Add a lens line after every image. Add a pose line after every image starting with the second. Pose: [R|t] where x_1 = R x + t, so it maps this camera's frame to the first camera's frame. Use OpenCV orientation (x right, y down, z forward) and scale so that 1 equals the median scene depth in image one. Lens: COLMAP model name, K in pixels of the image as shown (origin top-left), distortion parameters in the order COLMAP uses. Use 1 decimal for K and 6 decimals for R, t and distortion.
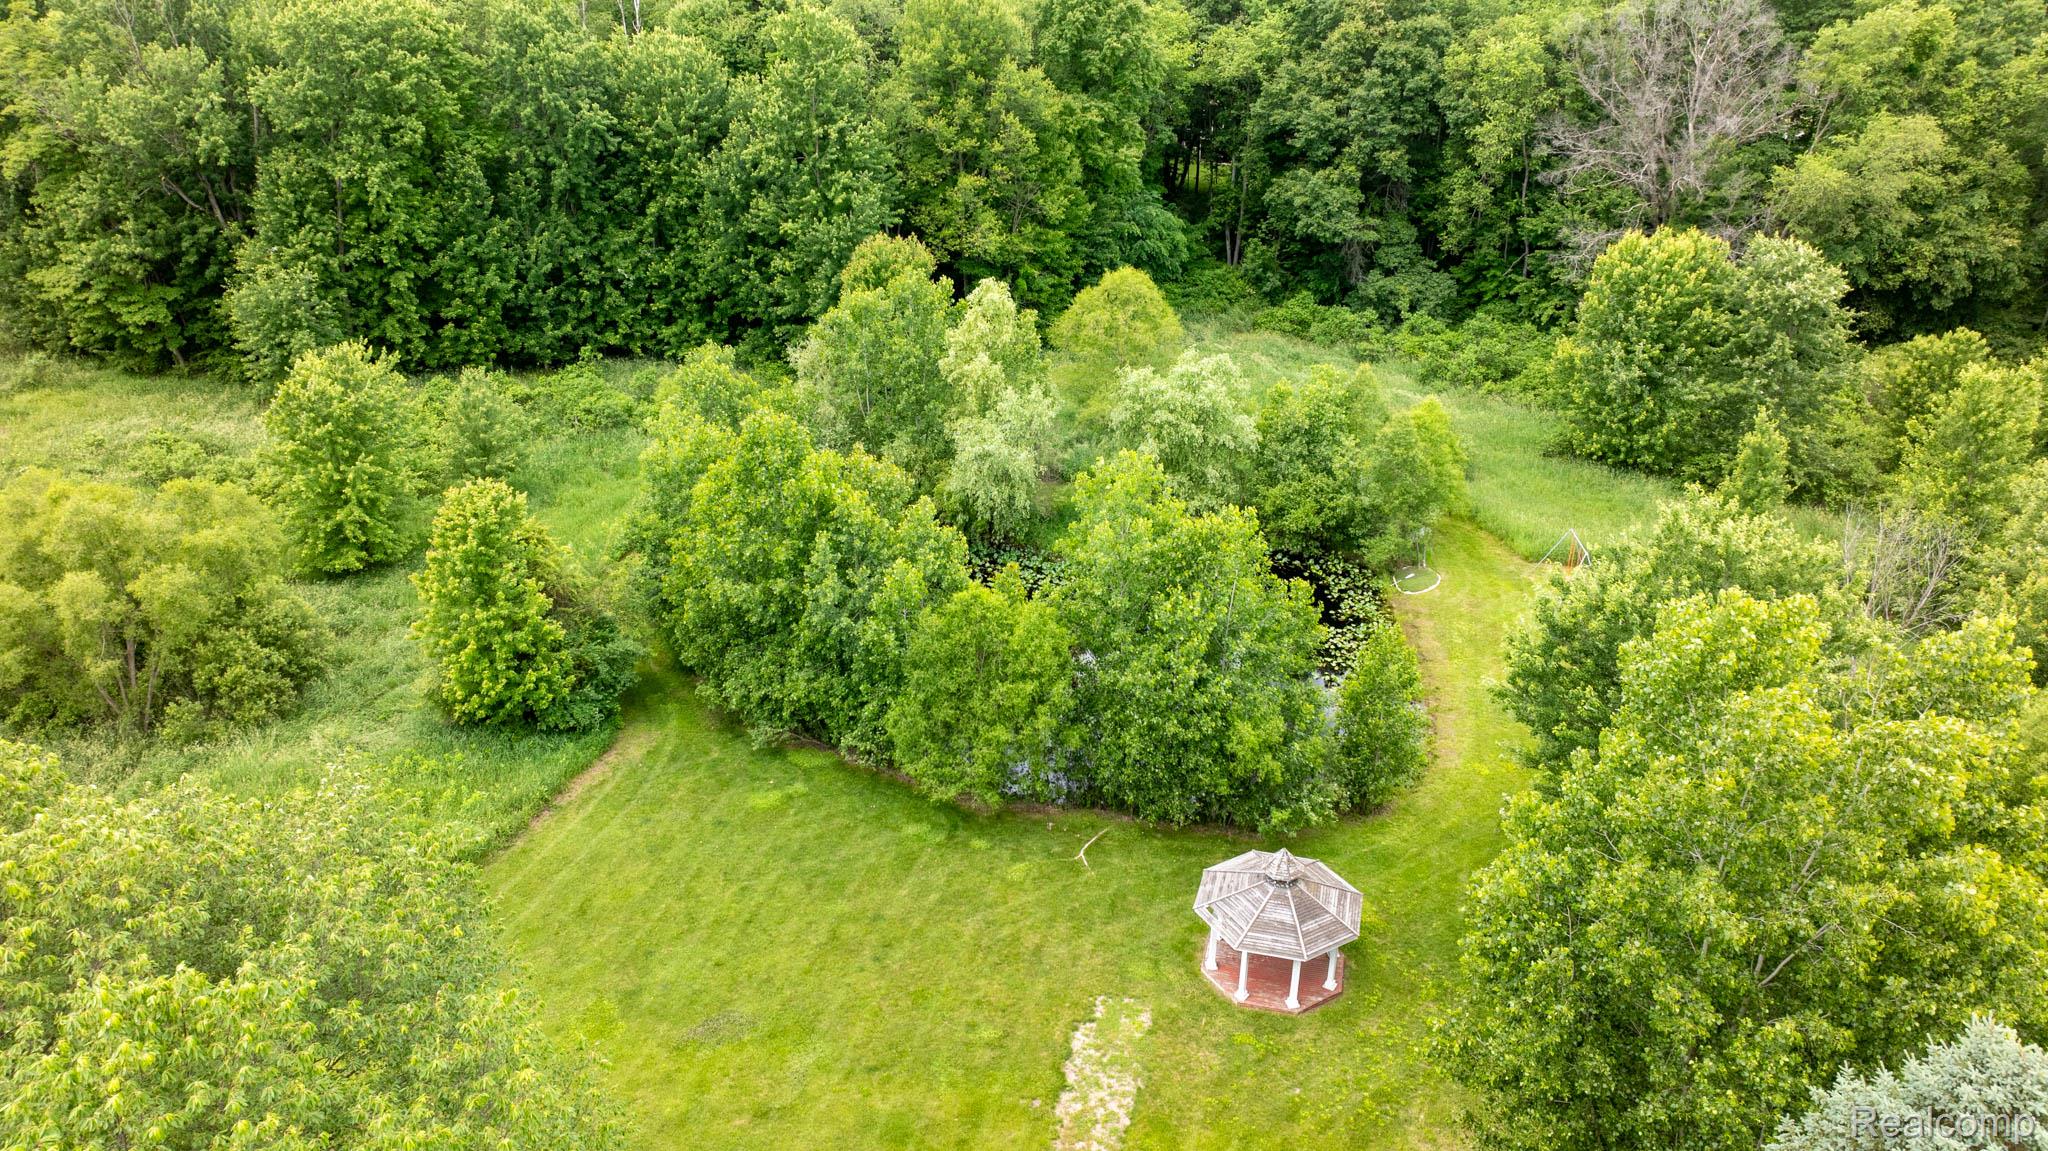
lens RADIAL K [[1423.7, 0, 1030.5], [0, 1423.7, 579.7], [0, 0, 1]] dist [0.001468, 0.007343]
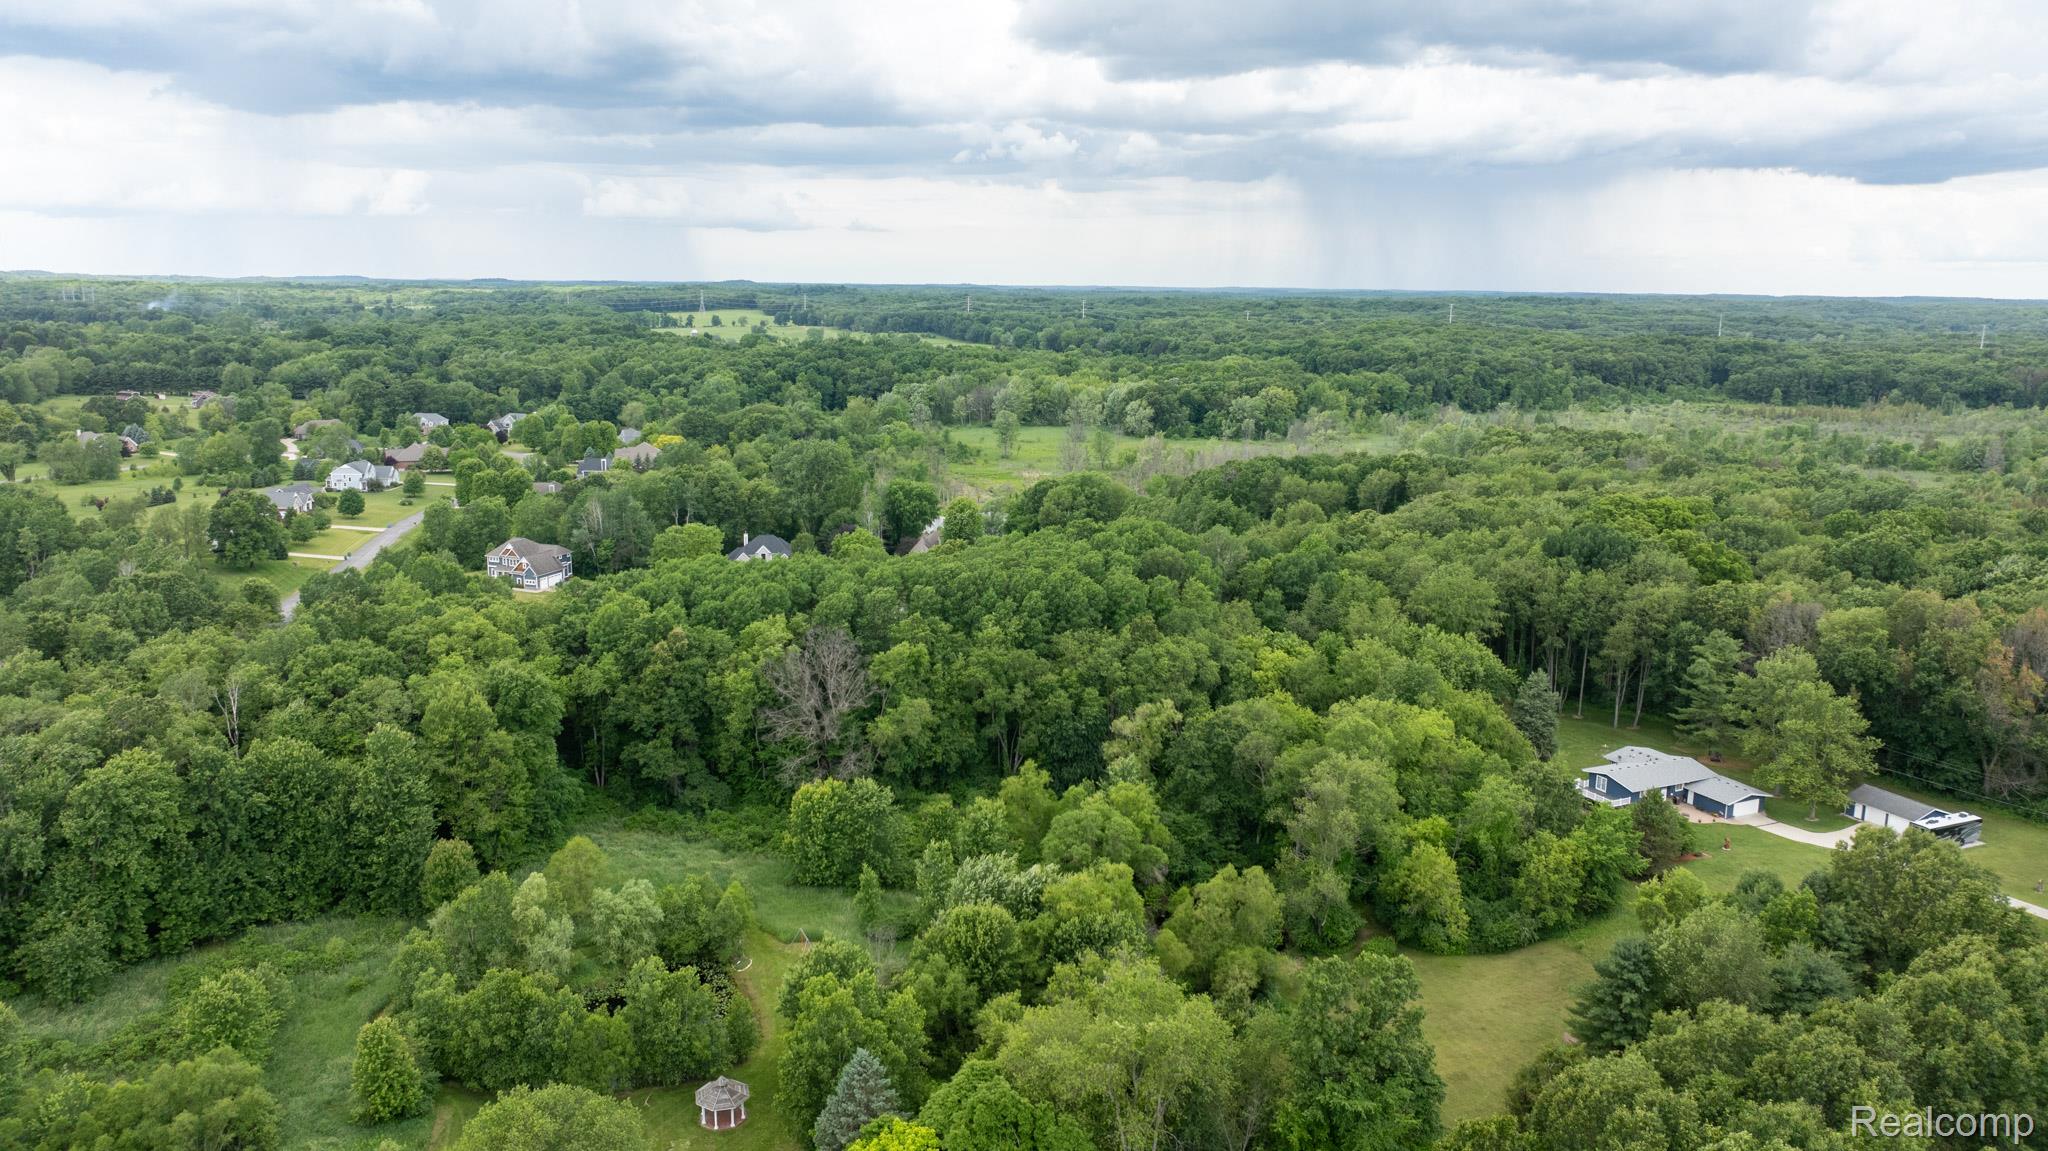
lens RADIAL K [[1423.7, 0, 1019.8], [0, 1423.7, 589.1], [0, 0, 1]] dist [0.001468, 0.007343]
pose [[0.870349, -0.097122, 0.482762, -0.296597], [0.196570, 0.967386, -0.159767, -0.098612], [-0.451500, 0.233949, 0.861055, -1.010058]]
